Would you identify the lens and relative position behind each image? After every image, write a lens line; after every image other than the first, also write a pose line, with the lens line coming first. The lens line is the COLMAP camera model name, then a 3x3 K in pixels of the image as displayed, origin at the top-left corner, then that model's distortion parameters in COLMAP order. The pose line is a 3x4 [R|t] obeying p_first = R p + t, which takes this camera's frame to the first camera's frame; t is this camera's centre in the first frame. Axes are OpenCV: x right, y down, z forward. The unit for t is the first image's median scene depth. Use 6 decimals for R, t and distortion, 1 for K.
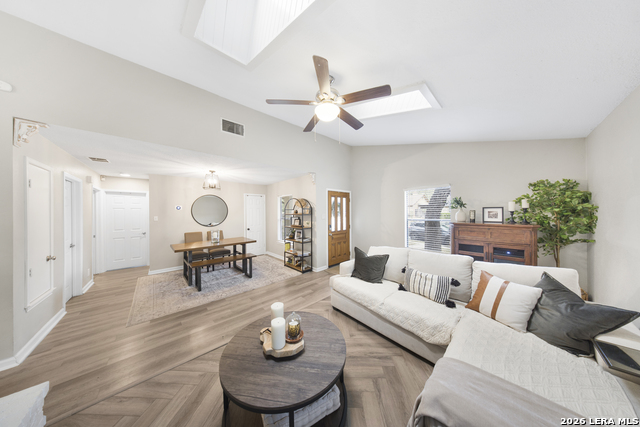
lens RADIAL K [[180.0, 0, 319.8], [0, 180.0, 210.6], [0, 0, 1]] dist [-0.004037, 0.000748]
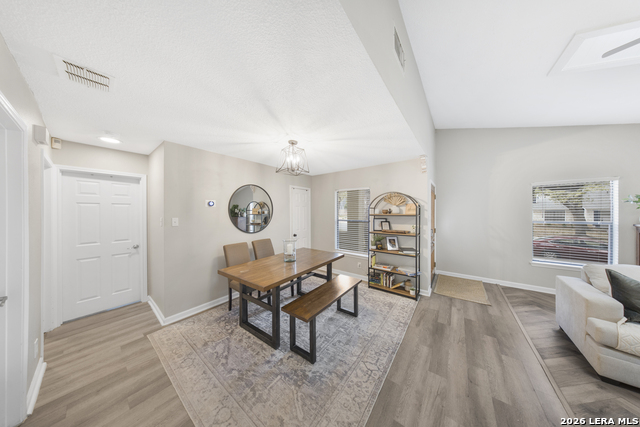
lens RADIAL K [[180.0, 0, 321.0], [0, 180.0, 211.7], [0, 0, 1]] dist [-0.004037, 0.000748]
pose [[0.984467, 0.005473, 0.175485, -0.681930], [-0.006420, 0.999968, 0.004828, 0.007151], [-0.175453, -0.005880, 0.984470, 0.447308]]
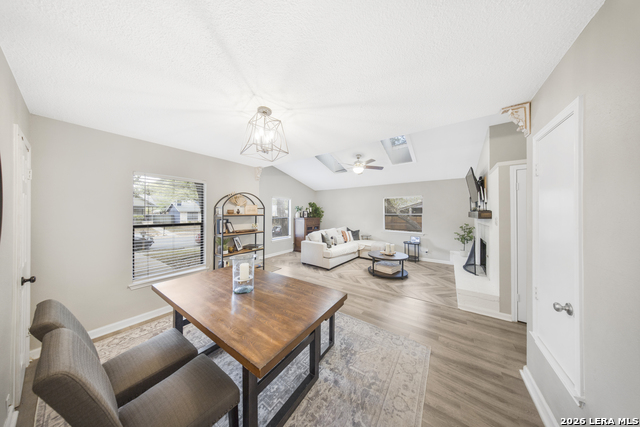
lens RADIAL K [[180.0, 0, 316.6], [0, 180.0, 209.8], [0, 0, 1]] dist [-0.004037, 0.000748]
pose [[-0.201648, 0.022940, 0.979189, -1.153040], [-0.010282, 0.999621, -0.025536, 0.017718], [-0.979404, -0.015217, -0.201336, 1.085013]]
